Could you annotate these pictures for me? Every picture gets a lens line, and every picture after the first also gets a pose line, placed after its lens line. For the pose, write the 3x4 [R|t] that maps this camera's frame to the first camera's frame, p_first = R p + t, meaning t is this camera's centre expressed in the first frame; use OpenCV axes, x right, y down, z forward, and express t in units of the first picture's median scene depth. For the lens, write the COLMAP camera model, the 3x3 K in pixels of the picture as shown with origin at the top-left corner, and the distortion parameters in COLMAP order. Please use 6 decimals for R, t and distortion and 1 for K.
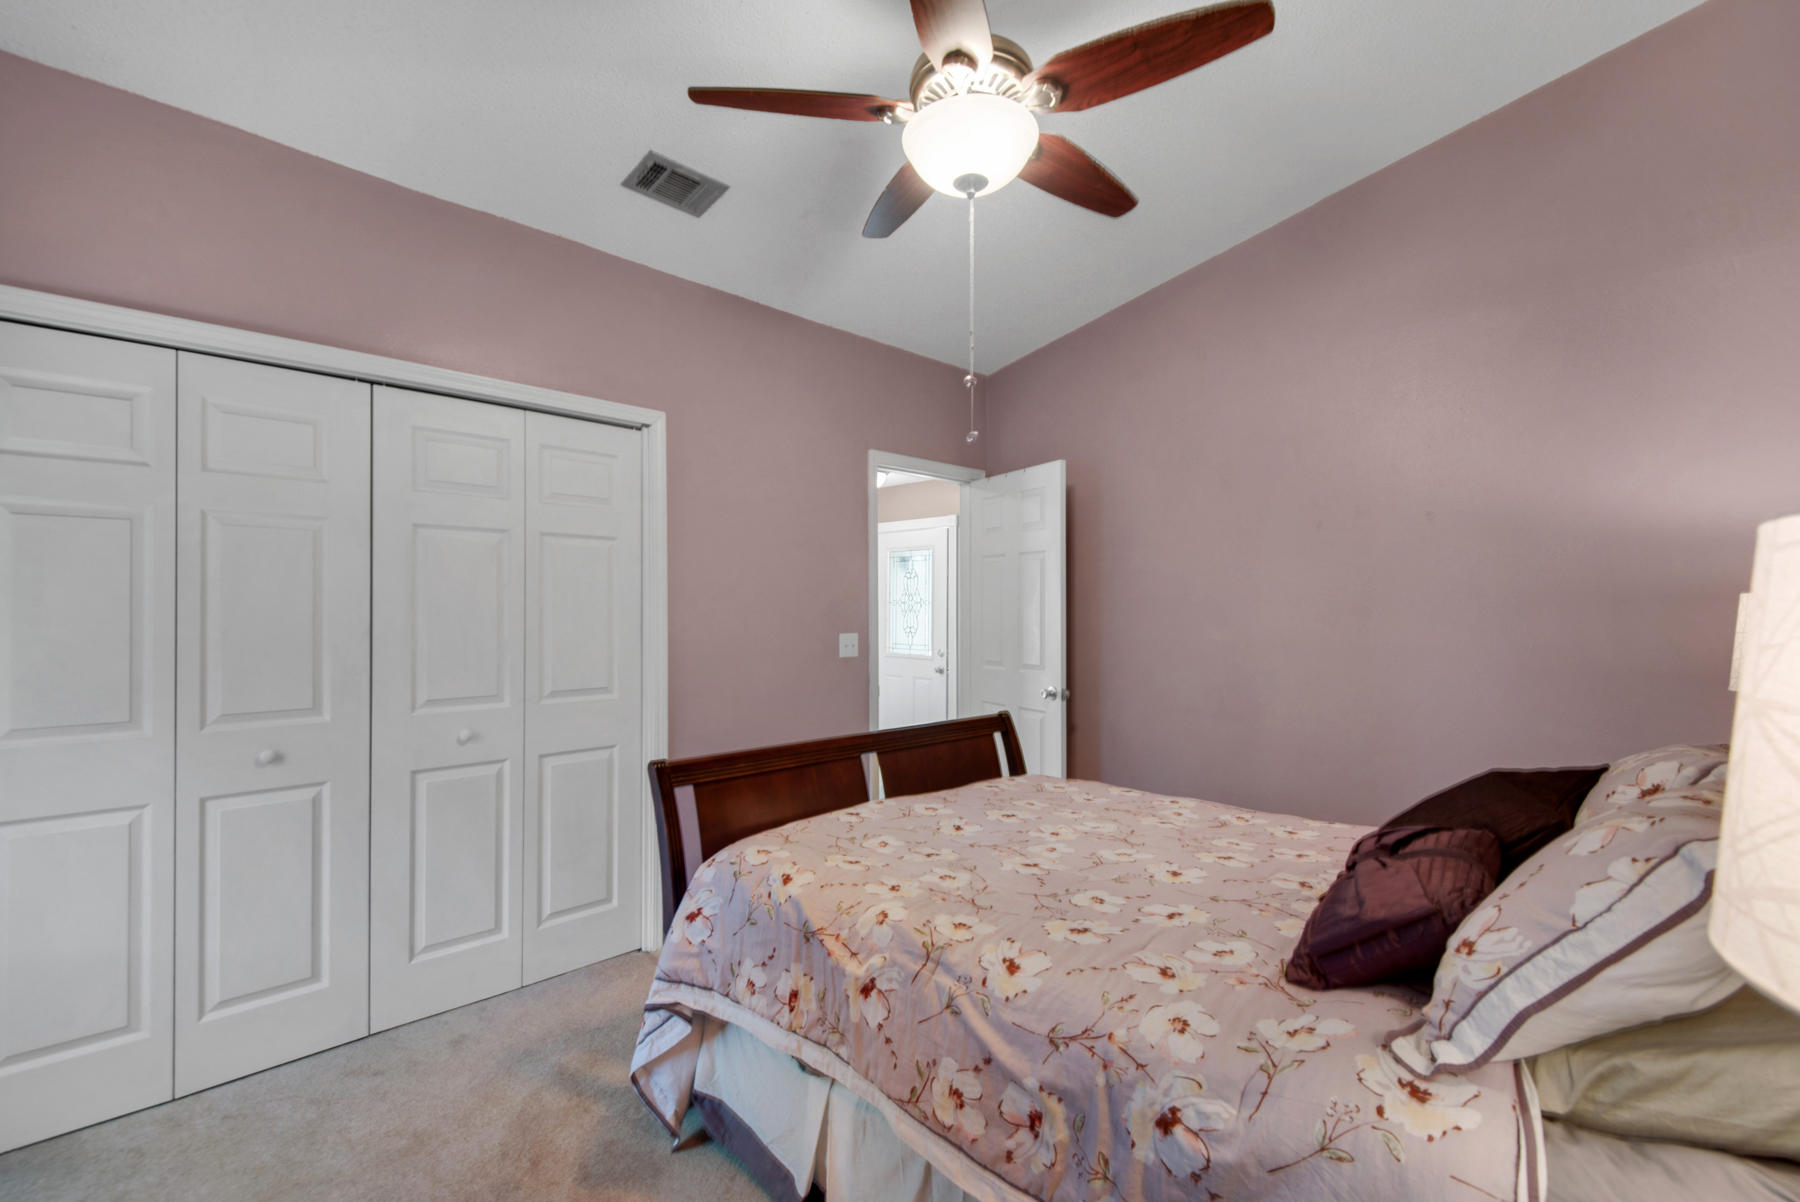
lens RADIAL K [[848.7, 0, 900.0], [0, 848.7, 601.0], [0, 0, 1]] dist [0.000829, -0.000140]
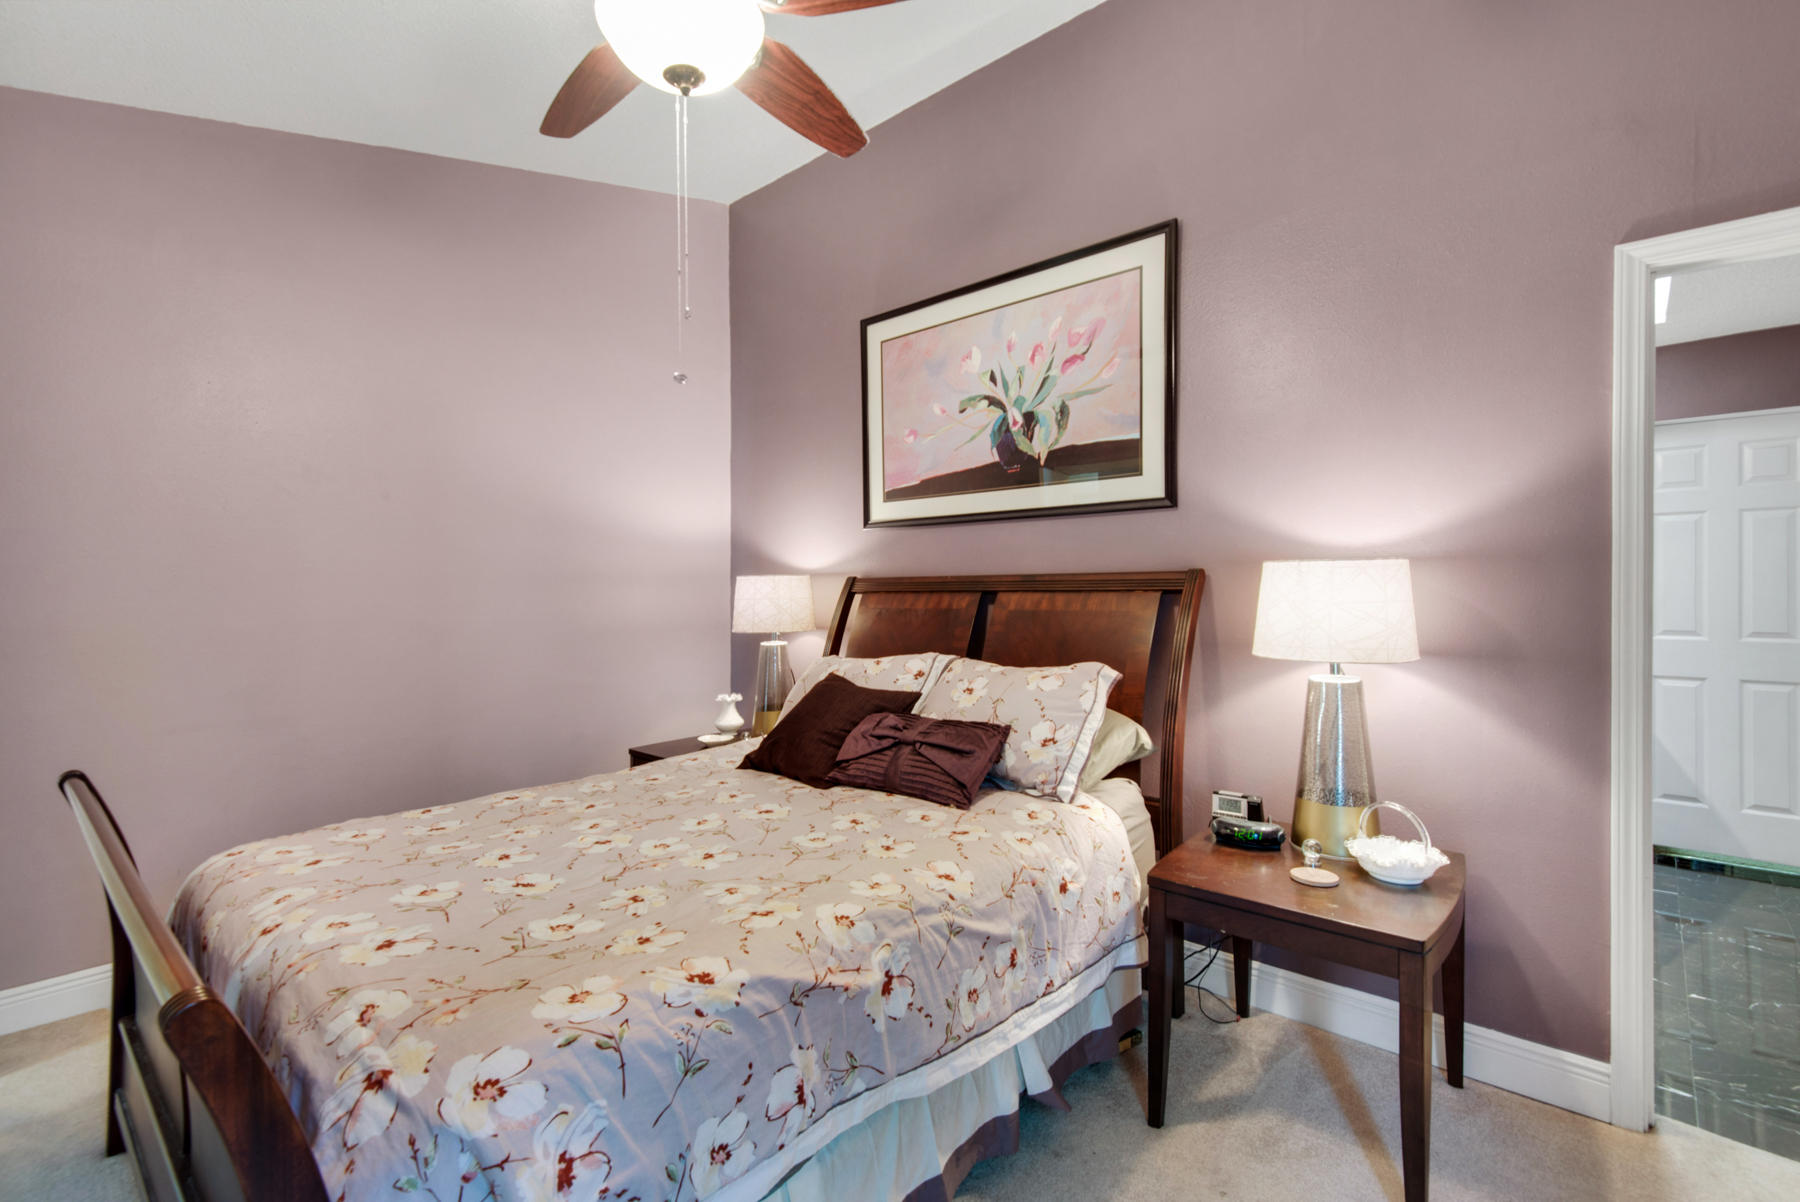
lens RADIAL K [[813.7, 0, 900.0], [0, 813.7, 601.0], [0, 0, 1]] dist [0.028015, -0.015373]
pose [[-0.035660, -0.025063, 0.999050, -0.883367], [0.000536, 0.999685, 0.025098, 0.005734], [-0.999364, 0.001430, -0.035635, 0.958525]]
